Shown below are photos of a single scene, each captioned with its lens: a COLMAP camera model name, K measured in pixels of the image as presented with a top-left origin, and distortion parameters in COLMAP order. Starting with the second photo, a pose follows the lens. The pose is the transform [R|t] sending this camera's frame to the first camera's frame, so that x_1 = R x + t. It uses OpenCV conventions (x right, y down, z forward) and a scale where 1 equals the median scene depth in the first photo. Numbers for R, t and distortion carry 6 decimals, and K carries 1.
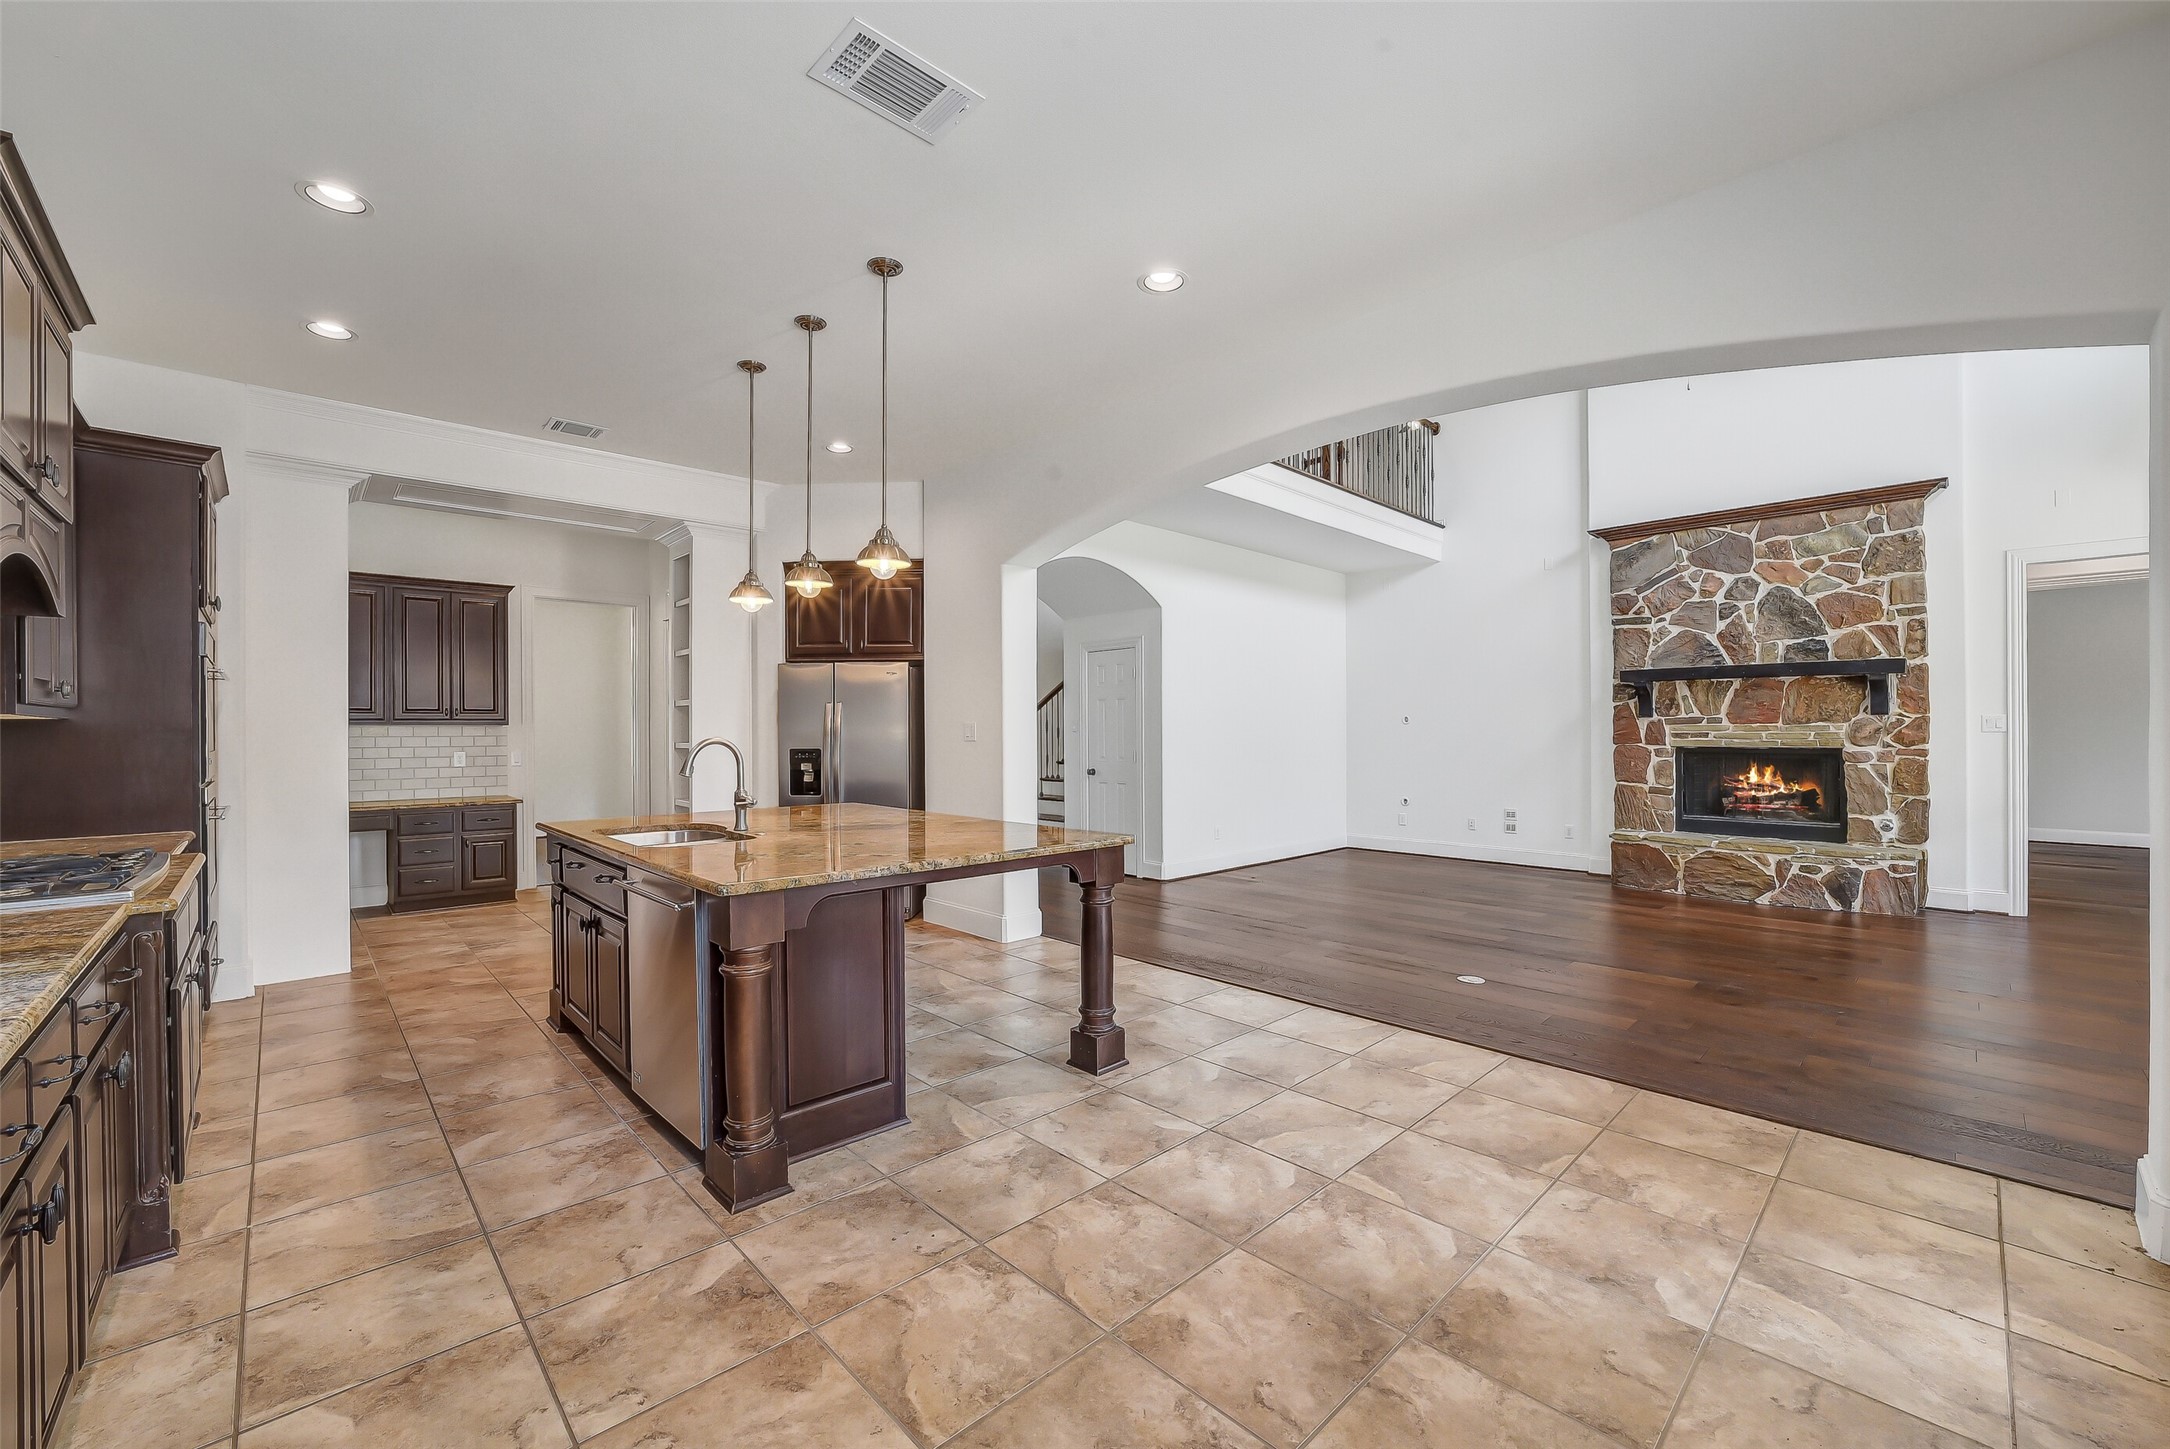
lens RADIAL K [[860.9, 0, 1090.2], [0, 860.9, 733.3], [0, 0, 1]] dist [-0.036848, 0.010248]
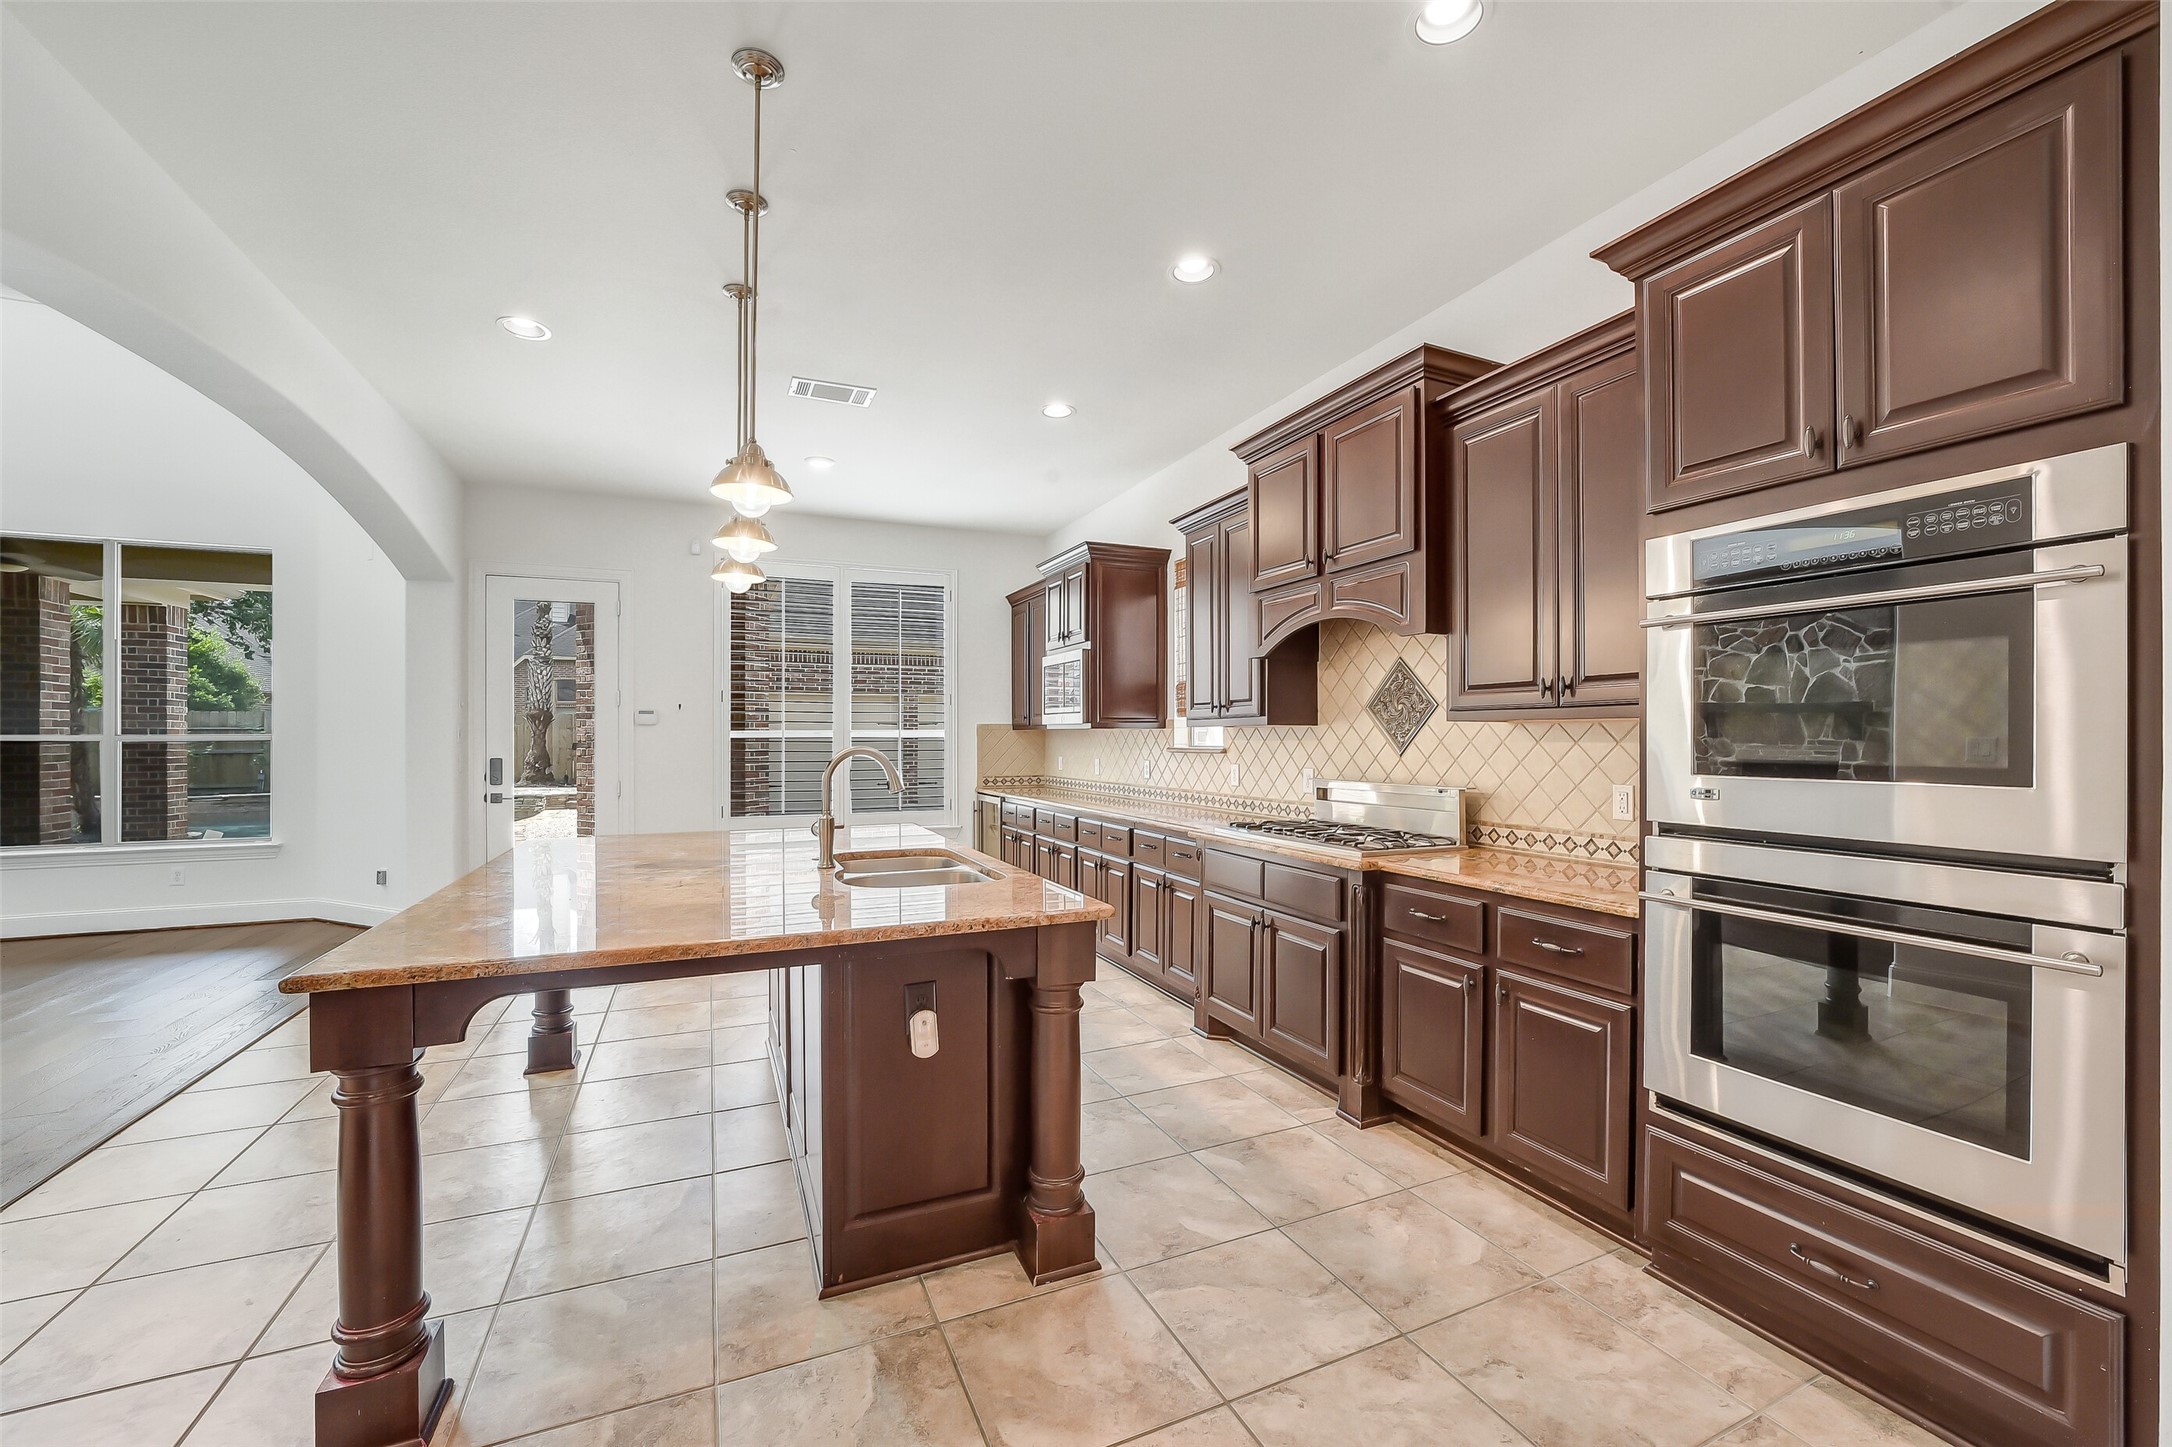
lens RADIAL K [[861.7, 0, 1091.2], [0, 861.7, 732.3], [0, 0, 1]] dist [-0.036848, 0.010248]
pose [[-0.940561, 0.006497, 0.339564, -0.499559], [0.005429, 0.999977, -0.004096, -0.001270], [-0.339583, -0.002009, -0.940574, 0.918471]]
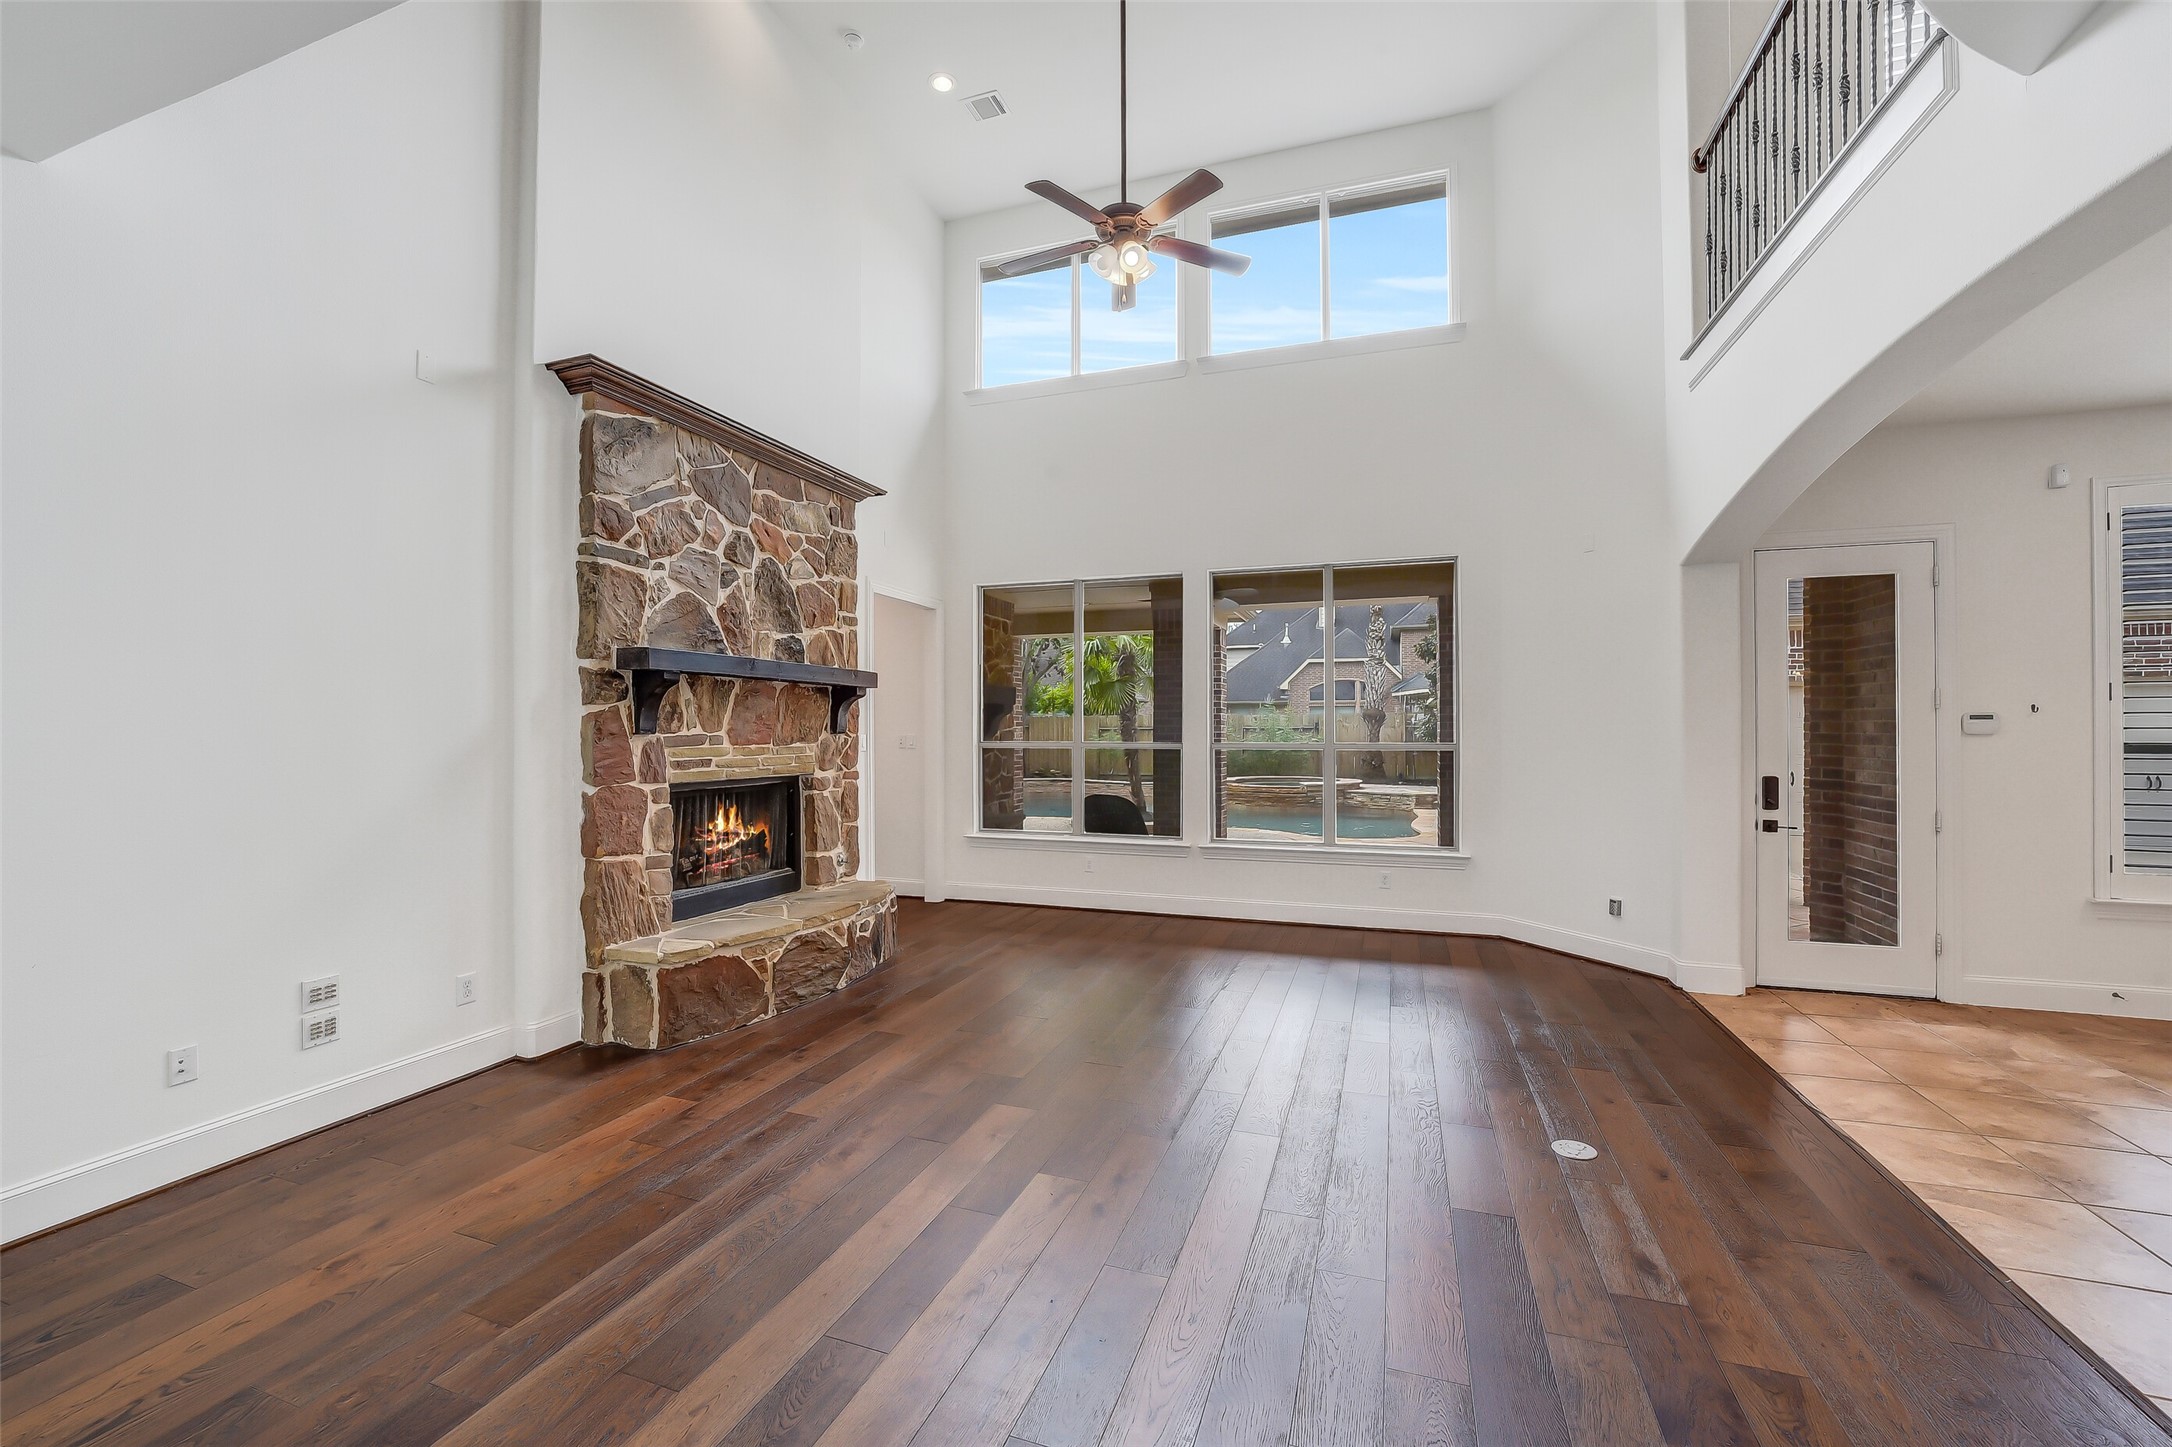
lens RADIAL K [[861.7, 0, 1091.2], [0, 861.7, 732.3], [0, 0, 1]] dist [-0.036848, 0.010248]
pose [[-0.450459, 0.003966, 0.892788, 0.023674], [0.004865, 0.999986, -0.001987, -0.020218], [-0.892784, 0.003449, -0.450472, 1.132261]]
